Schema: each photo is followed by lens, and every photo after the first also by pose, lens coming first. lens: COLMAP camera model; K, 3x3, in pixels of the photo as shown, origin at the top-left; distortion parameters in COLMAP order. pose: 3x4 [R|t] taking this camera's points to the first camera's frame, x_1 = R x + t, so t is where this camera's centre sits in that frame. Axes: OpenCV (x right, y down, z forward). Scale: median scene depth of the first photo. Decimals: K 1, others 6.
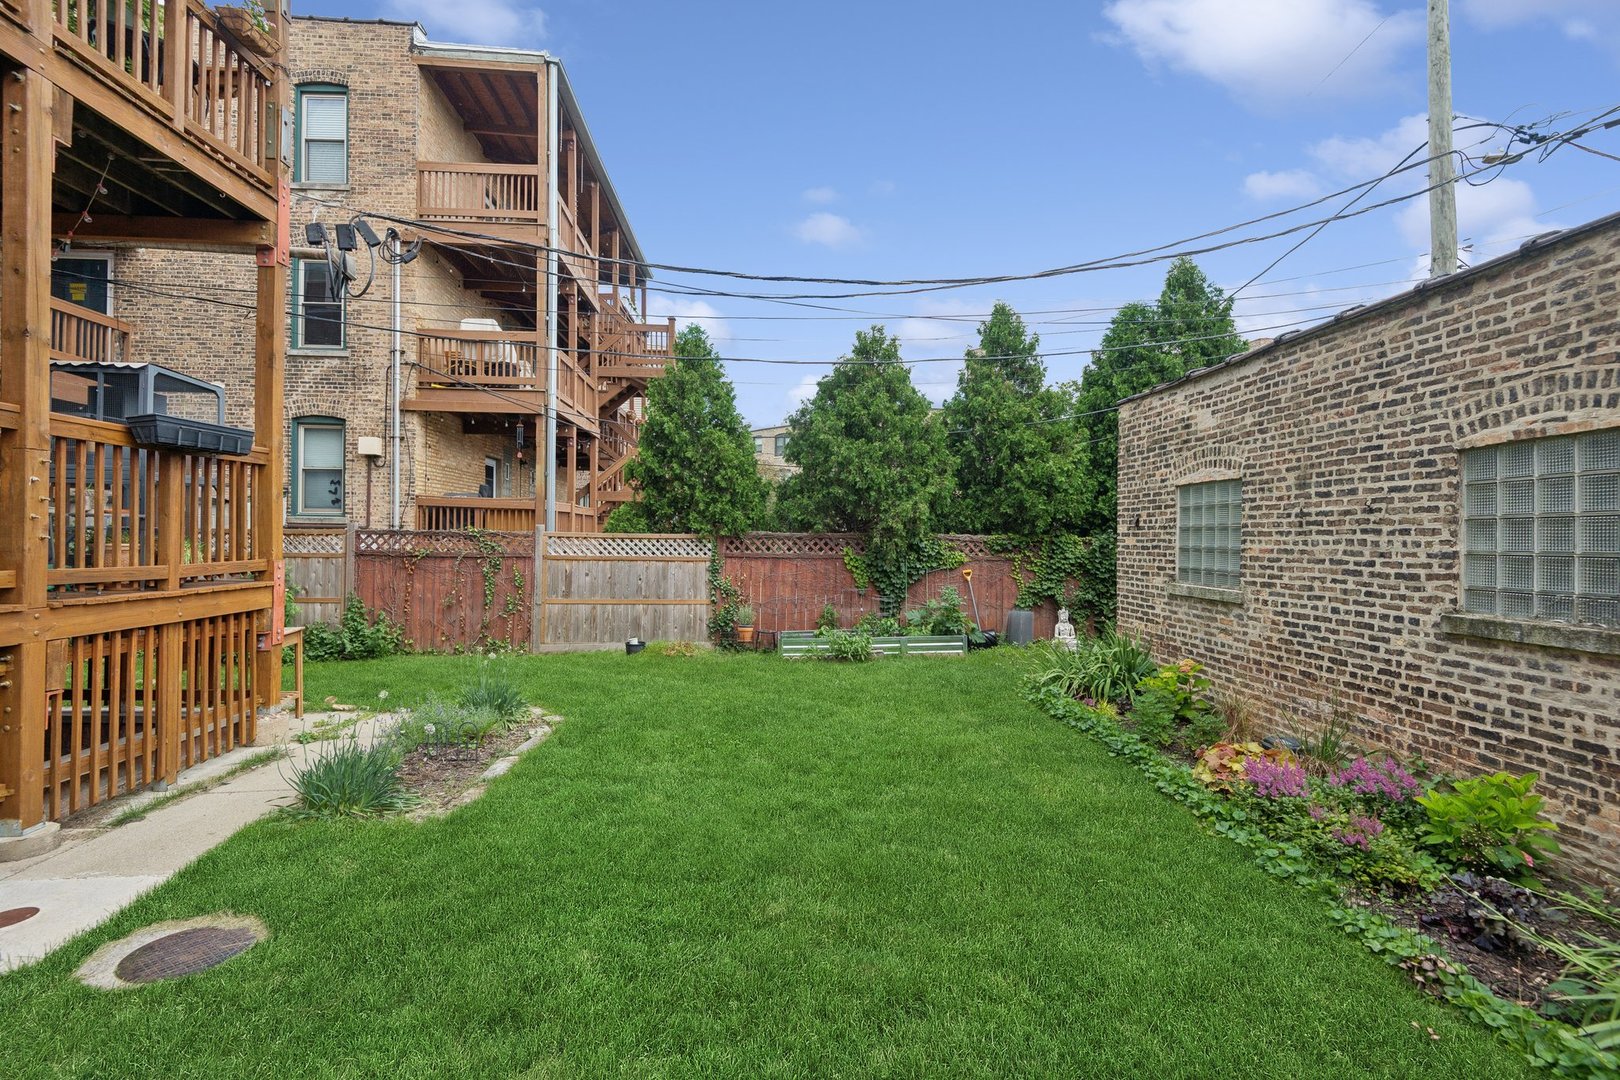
lens RADIAL K [[758.8, 0, 810.0], [0, 758.8, 540.0], [0, 0, 1]] dist [-0.002326, -0.000608]
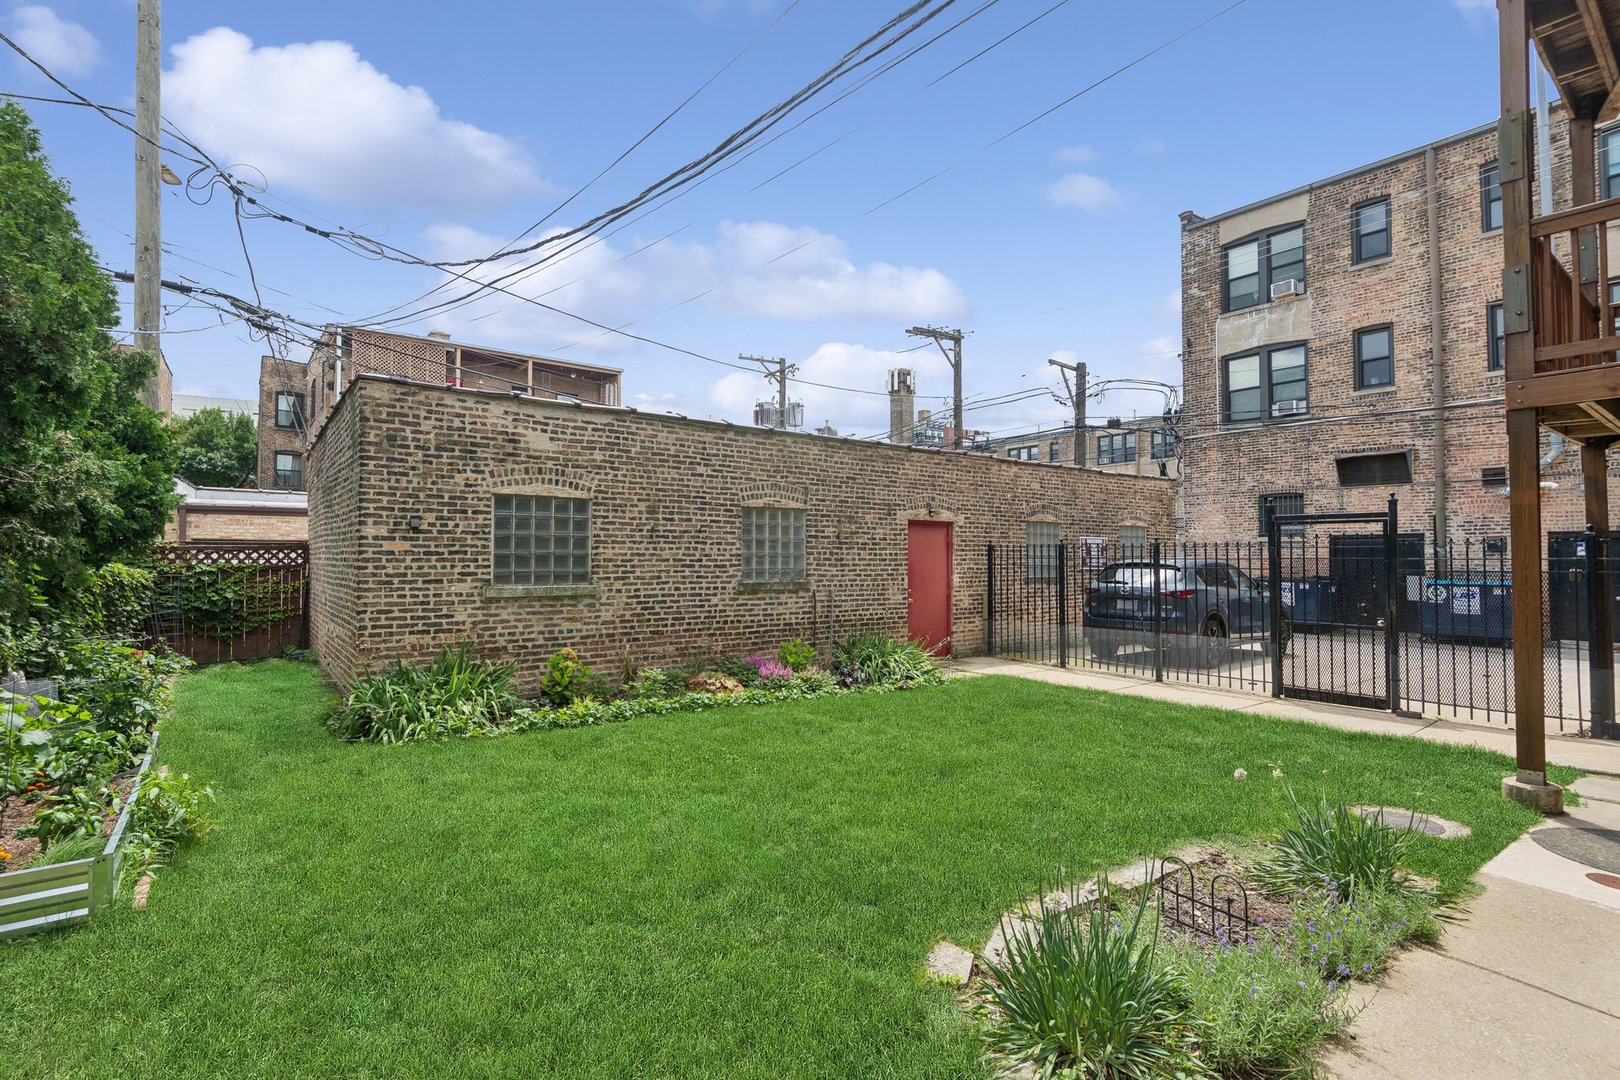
lens RADIAL K [[738.3, 0, 810.0], [0, 738.3, 540.0], [0, 0, 1]] dist [0.026226, -0.018768]
pose [[-0.566643, 0.008901, 0.823915, -0.772651], [-0.006593, 0.999861, -0.015337, 0.006779], [-0.823937, -0.014123, -0.566505, 1.565192]]
